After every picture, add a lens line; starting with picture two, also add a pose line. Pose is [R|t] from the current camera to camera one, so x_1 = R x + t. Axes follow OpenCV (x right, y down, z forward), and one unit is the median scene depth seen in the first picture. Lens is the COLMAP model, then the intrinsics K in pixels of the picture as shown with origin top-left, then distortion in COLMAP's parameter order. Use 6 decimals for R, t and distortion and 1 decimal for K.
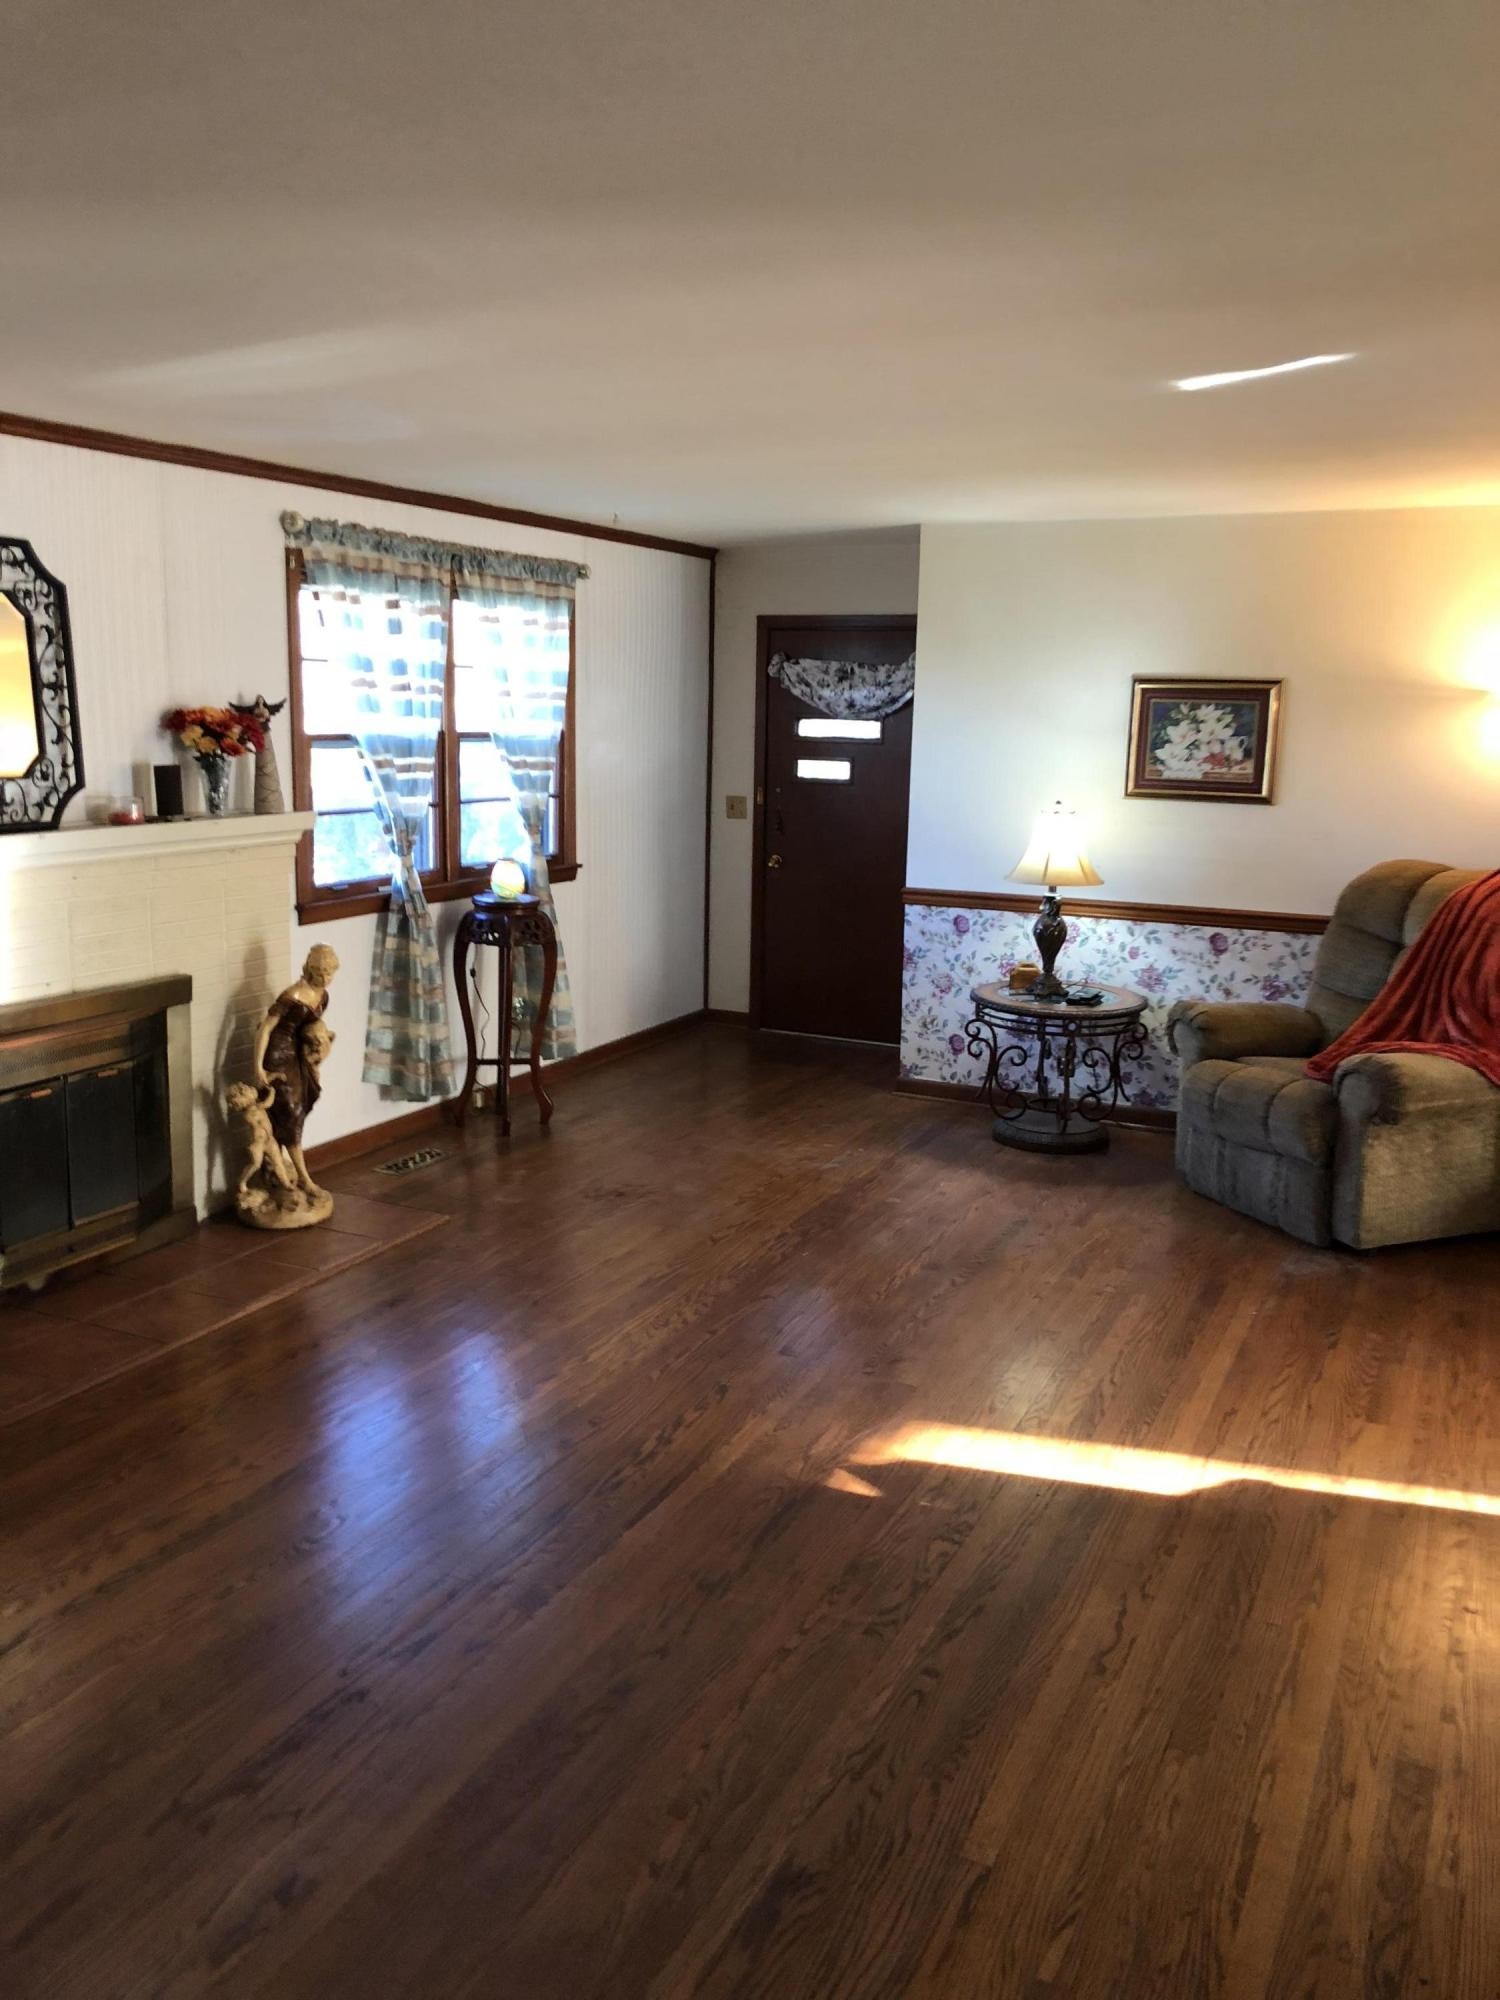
lens RADIAL K [[1628.8, 0, 709.2], [0, 1628.8, 984.7], [0, 0, 1]] dist [0.081716, -0.125755]
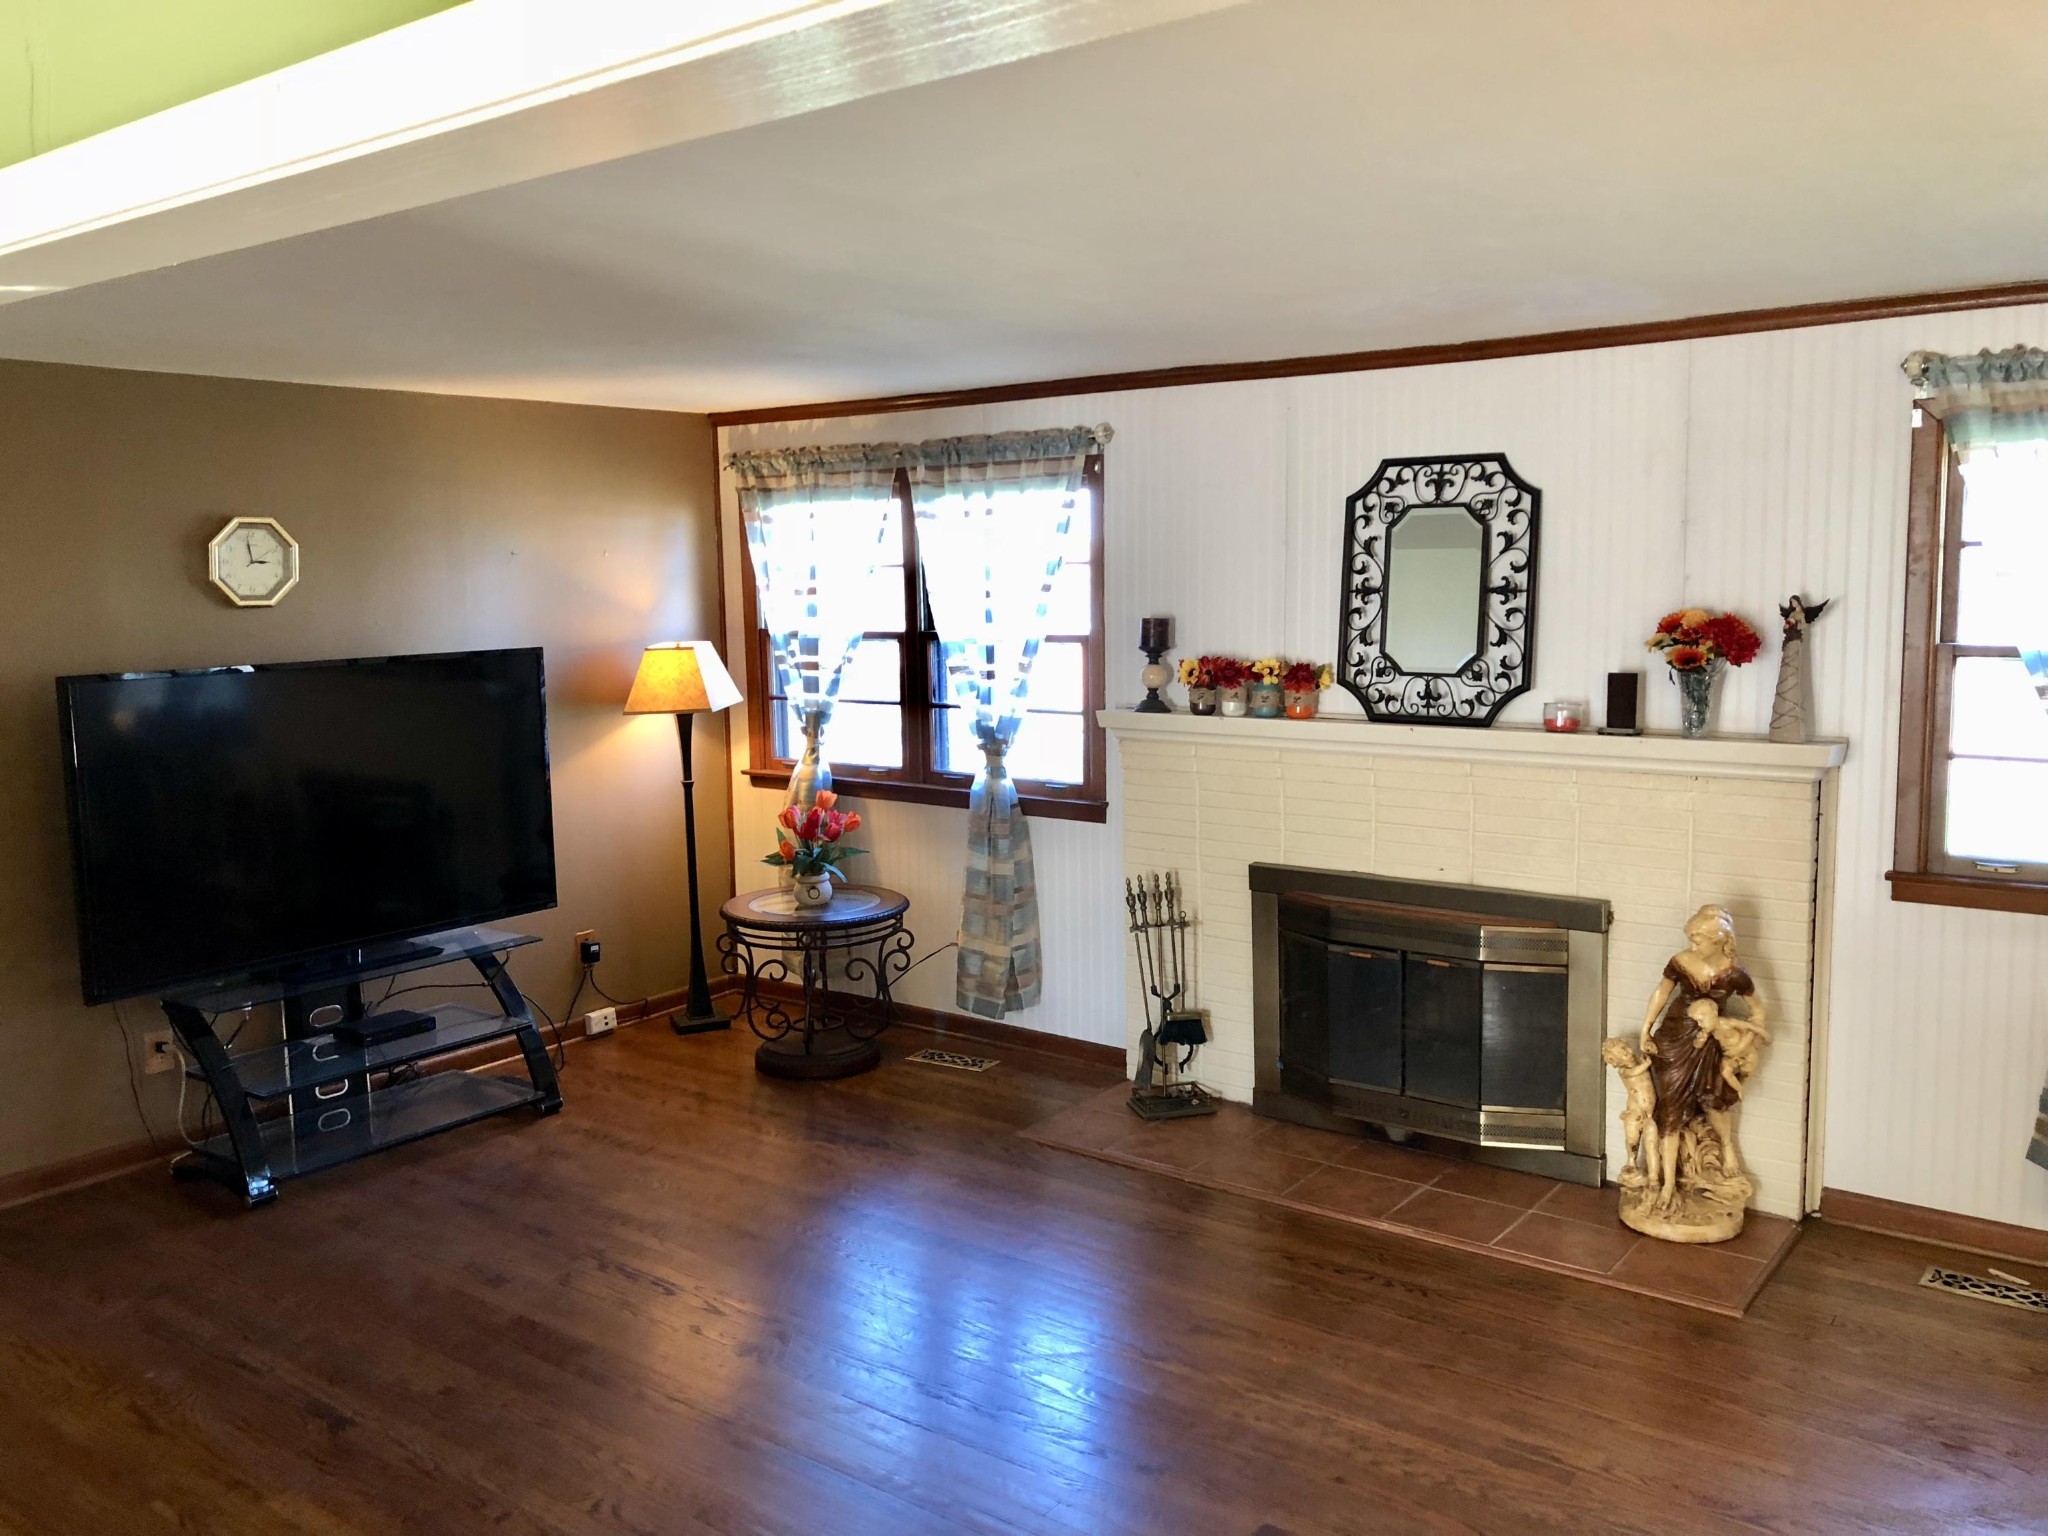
lens RADIAL K [[1667.9, 0, 1025.8], [0, 1667.9, 749.3], [0, 0, 1]] dist [0.081716, -0.125755]
pose [[-0.180636, 0.098064, -0.978649, 0.547910], [-0.154829, 0.979776, 0.126755, -0.133424], [0.971287, 0.174420, -0.161799, 0.701197]]
